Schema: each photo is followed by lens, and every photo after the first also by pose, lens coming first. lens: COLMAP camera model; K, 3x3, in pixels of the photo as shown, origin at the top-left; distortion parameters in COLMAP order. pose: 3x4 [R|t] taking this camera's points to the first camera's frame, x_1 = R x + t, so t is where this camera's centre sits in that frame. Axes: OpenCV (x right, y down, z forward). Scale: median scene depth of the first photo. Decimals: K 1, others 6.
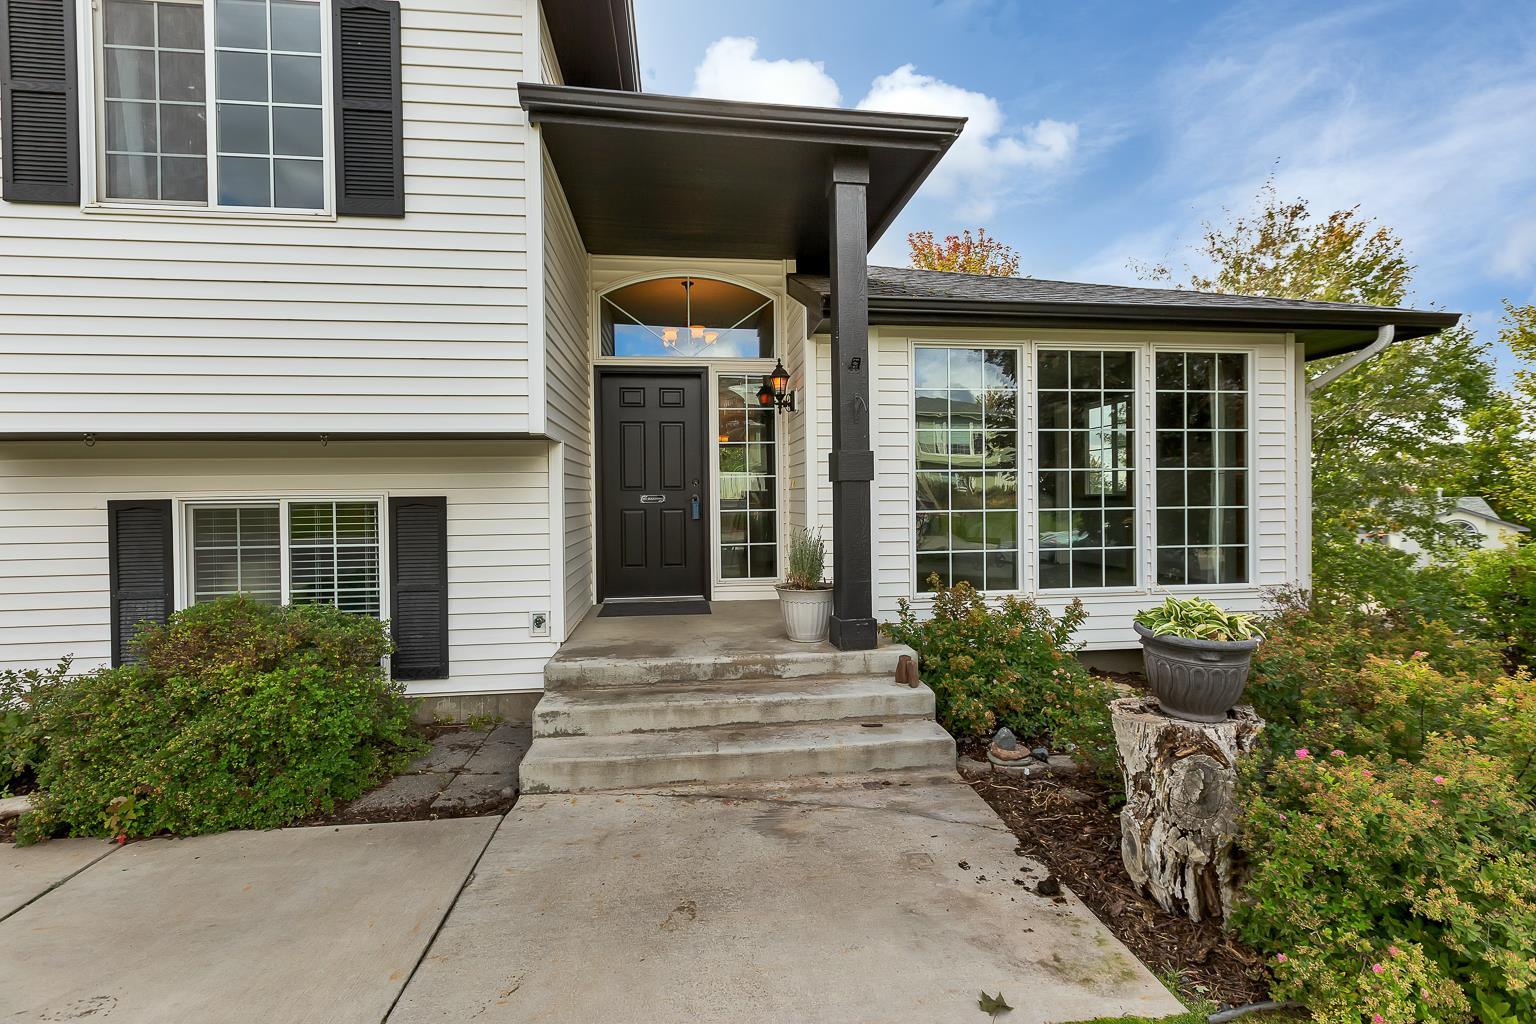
lens RADIAL K [[709.1, 0, 761.6], [0, 709.1, 503.4], [0, 0, 1]] dist [0.016272, -0.007303]
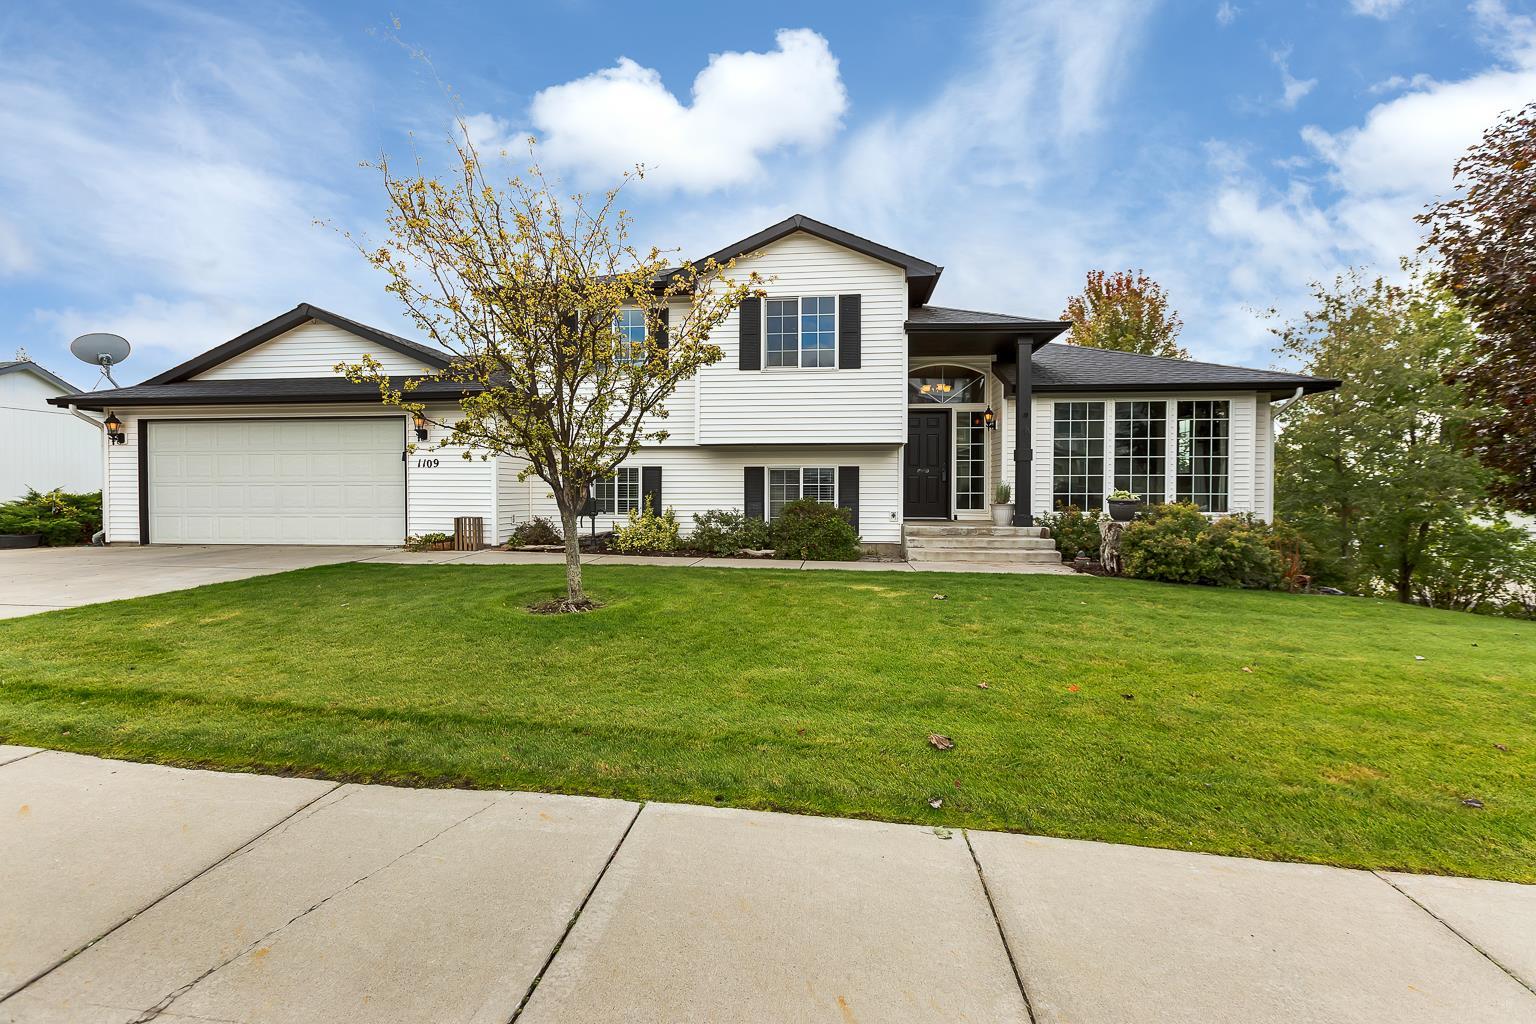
lens RADIAL K [[709.1, 0, 761.6], [0, 709.1, 503.4], [0, 0, 1]] dist [0.016272, -0.007303]
pose [[0.974974, 0.016432, -0.221712, -0.210221], [-0.013988, 0.999823, 0.012591, 0.096933], [0.221879, -0.009175, 0.975031, -1.613300]]
